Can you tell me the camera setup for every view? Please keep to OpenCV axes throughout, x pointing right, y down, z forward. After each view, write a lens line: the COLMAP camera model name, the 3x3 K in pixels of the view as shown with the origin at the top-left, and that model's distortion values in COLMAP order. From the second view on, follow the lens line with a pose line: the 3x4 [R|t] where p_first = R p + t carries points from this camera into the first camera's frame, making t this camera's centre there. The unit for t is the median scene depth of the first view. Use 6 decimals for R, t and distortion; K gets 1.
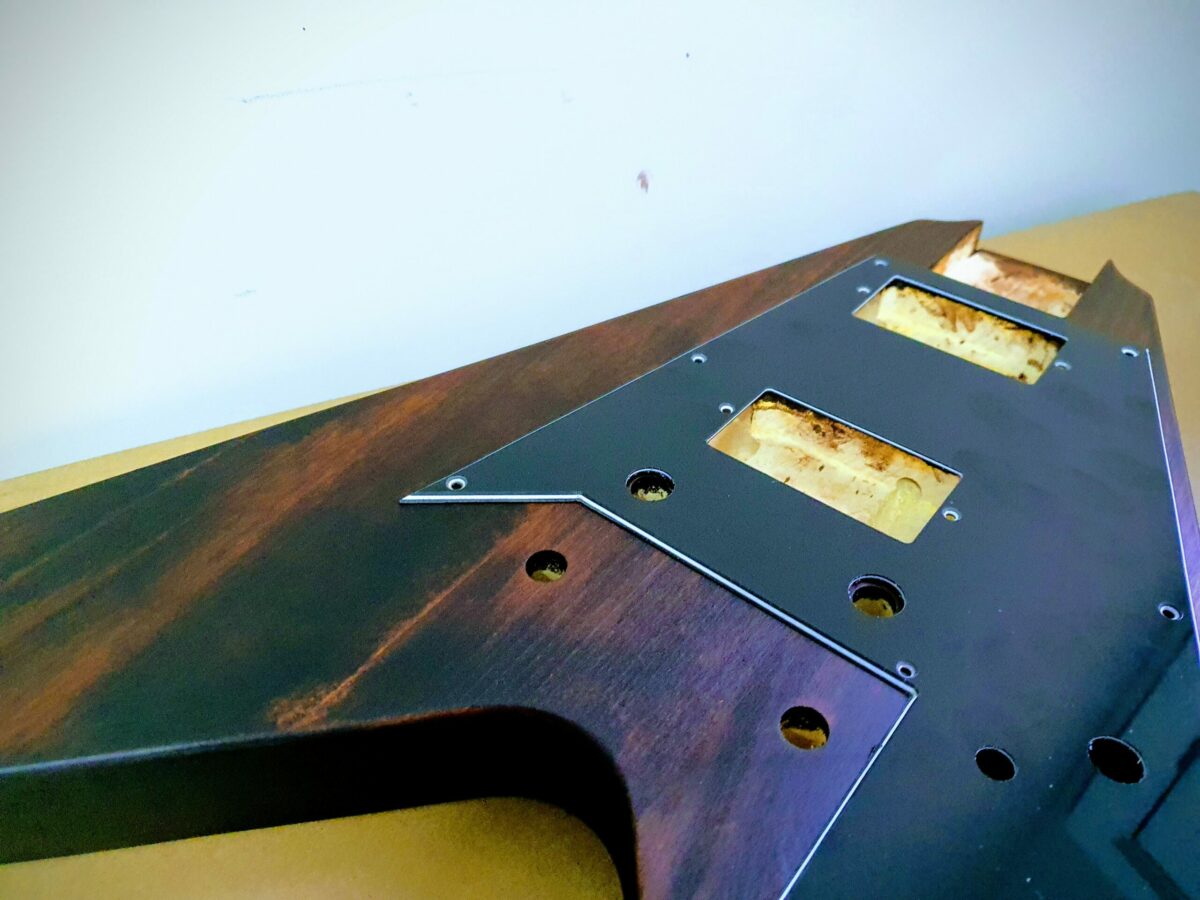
lens RADIAL K [[905.4, 0, 600.0], [0, 905.4, 450.0], [0, 0, 1]] dist [0.038810, -0.002090]
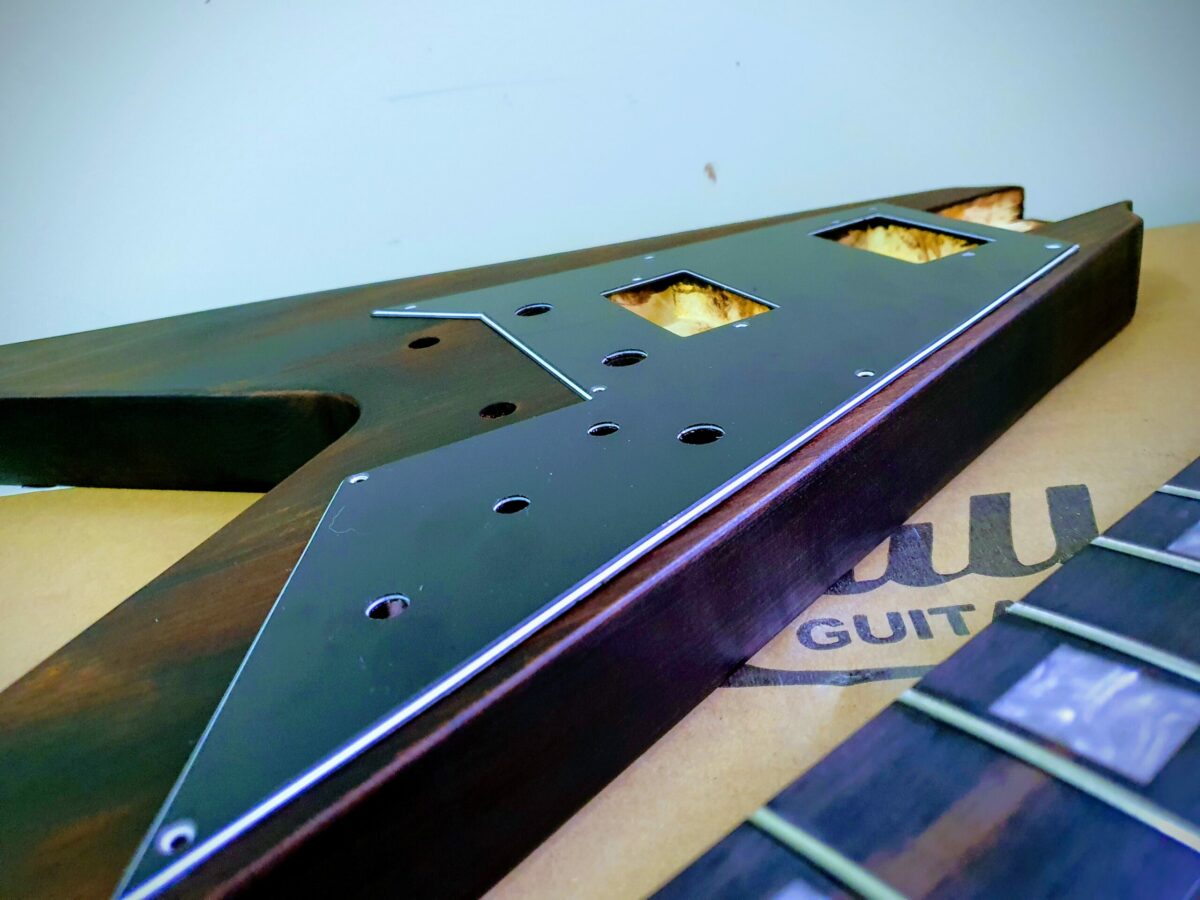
lens RADIAL K [[898.0, 0, 613.5], [0, 898.0, 445.6], [0, 0, 1]] dist [-0.007435, -0.005696]
pose [[0.874567, 0.068755, -0.480006, 0.663248], [-0.182822, 0.963598, -0.195076, 0.383393], [0.449120, 0.258363, 0.855301, 0.029402]]
